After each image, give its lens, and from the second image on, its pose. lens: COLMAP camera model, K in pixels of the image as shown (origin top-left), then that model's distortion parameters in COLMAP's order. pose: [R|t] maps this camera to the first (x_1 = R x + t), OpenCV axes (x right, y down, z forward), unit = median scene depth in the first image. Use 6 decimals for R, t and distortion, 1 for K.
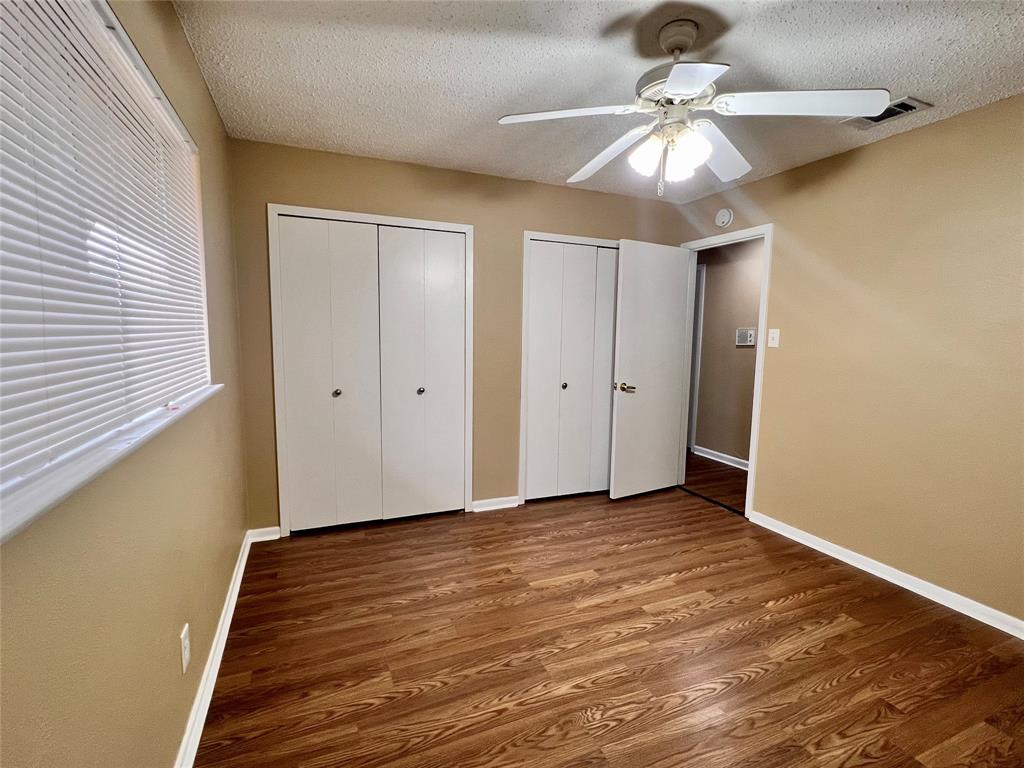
lens RADIAL K [[480.5, 0, 510.3], [0, 480.5, 382.8], [0, 0, 1]] dist [-0.001965, 0.000864]
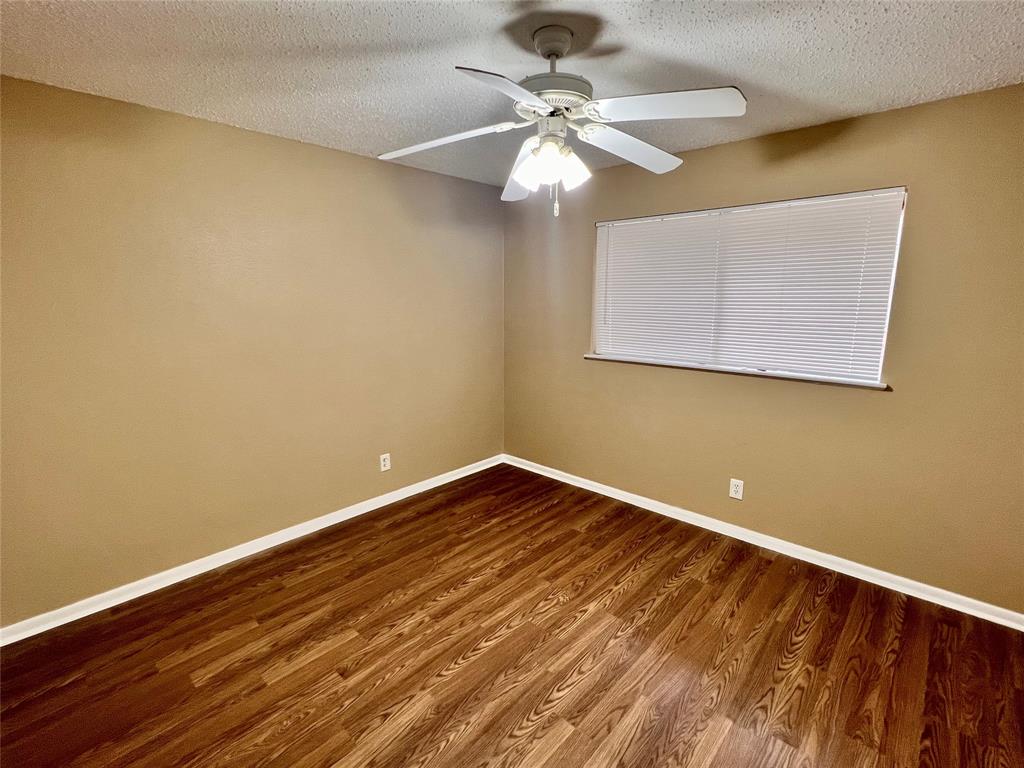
lens RADIAL K [[480.5, 0, 510.3], [0, 480.5, 382.8], [0, 0, 1]] dist [-0.001965, 0.000864]
pose [[-0.911008, 0.061348, -0.407801, 0.598894], [-0.057070, 0.960603, 0.272001, -0.223929], [0.408422, 0.271068, -0.871616, 1.383950]]
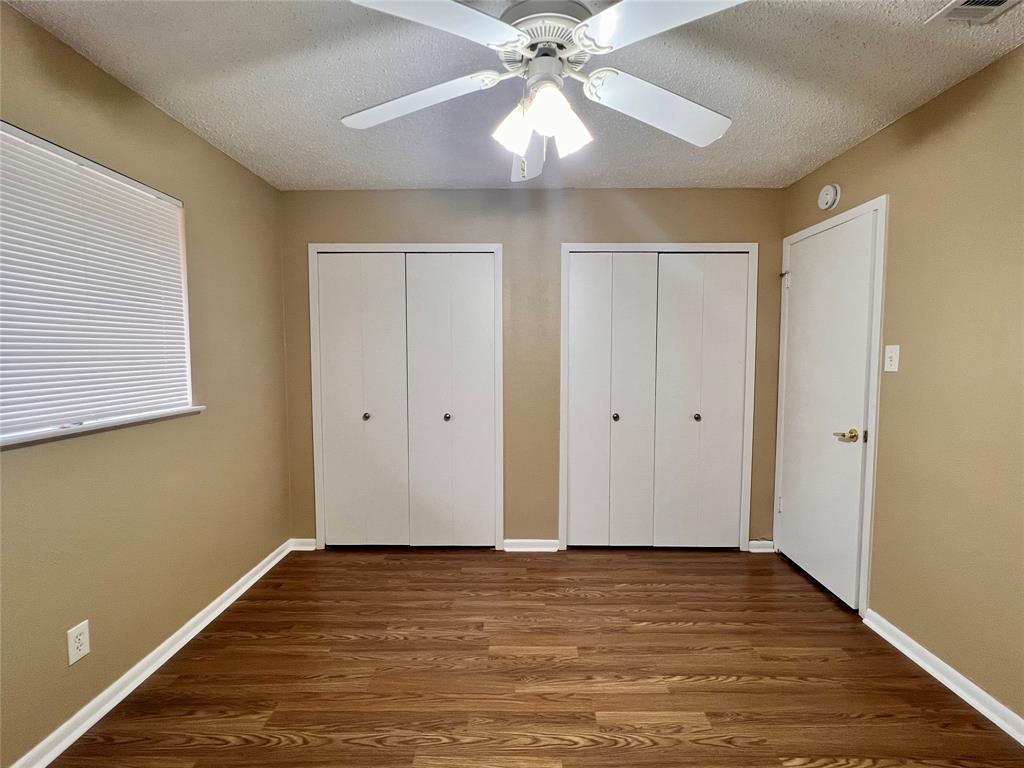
lens RADIAL K [[480.5, 0, 510.3], [0, 480.5, 382.8], [0, 0, 1]] dist [-0.001965, 0.000864]
pose [[0.918704, 0.007462, -0.394876, 0.423921], [-0.026900, 0.998682, -0.043713, -0.018157], [0.394029, 0.050782, 0.917694, 0.209182]]
